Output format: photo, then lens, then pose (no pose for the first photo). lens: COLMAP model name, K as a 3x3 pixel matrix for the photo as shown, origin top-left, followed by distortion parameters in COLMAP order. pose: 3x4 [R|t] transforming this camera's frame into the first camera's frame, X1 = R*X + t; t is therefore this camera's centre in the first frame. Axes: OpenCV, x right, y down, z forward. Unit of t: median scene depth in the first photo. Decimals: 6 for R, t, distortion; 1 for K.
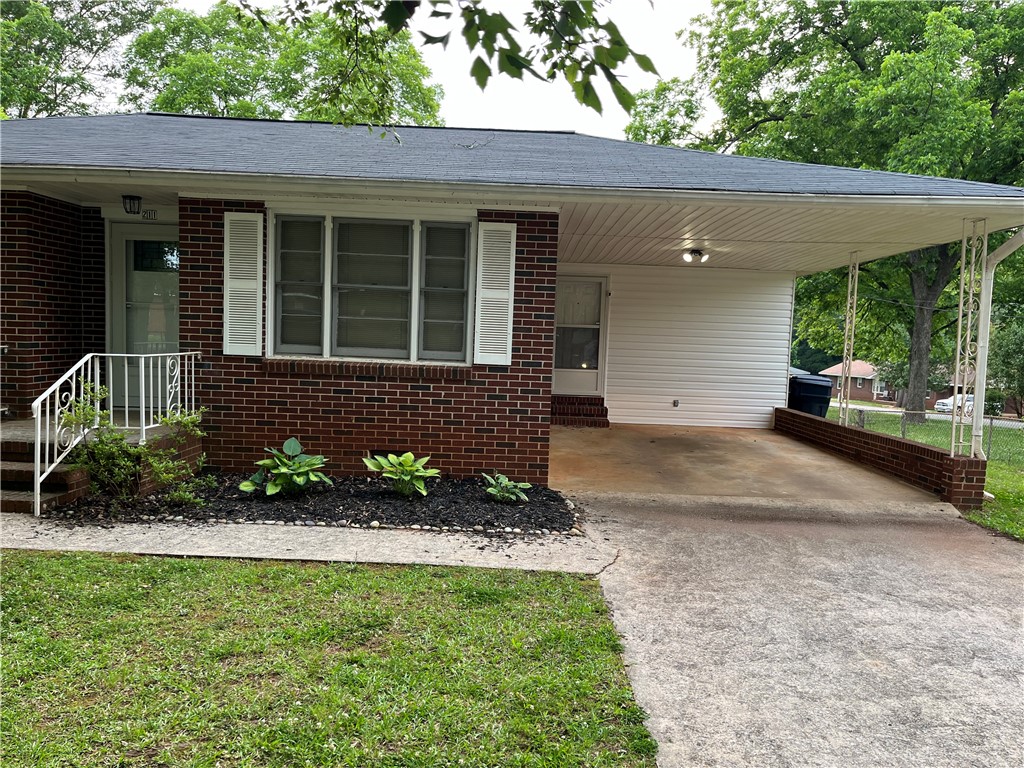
lens RADIAL K [[787.1, 0, 516.5], [0, 787.1, 390.9], [0, 0, 1]] dist [0.059421, -0.072760]
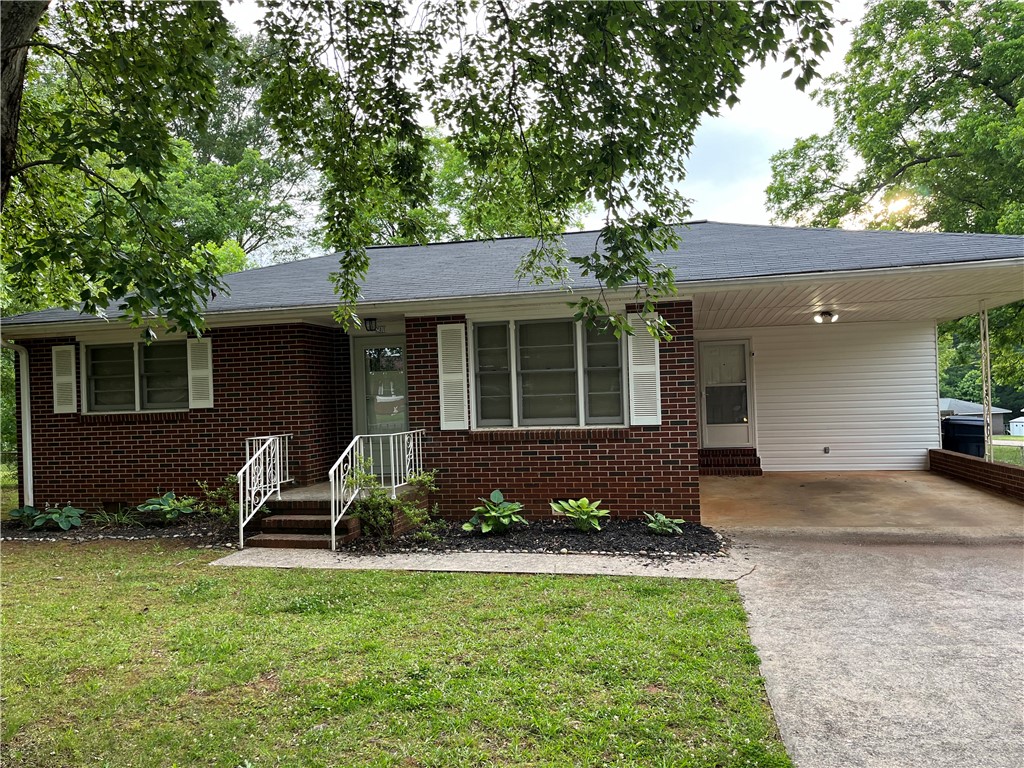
lens RADIAL K [[787.1, 0, 506.6], [0, 787.1, 384.1], [0, 0, 1]] dist [0.059421, -0.072760]
pose [[0.974933, -0.073067, -0.210158, 0.021169], [0.054409, 0.994156, -0.093236, 0.006287], [0.215742, 0.079465, 0.973211, -0.266522]]
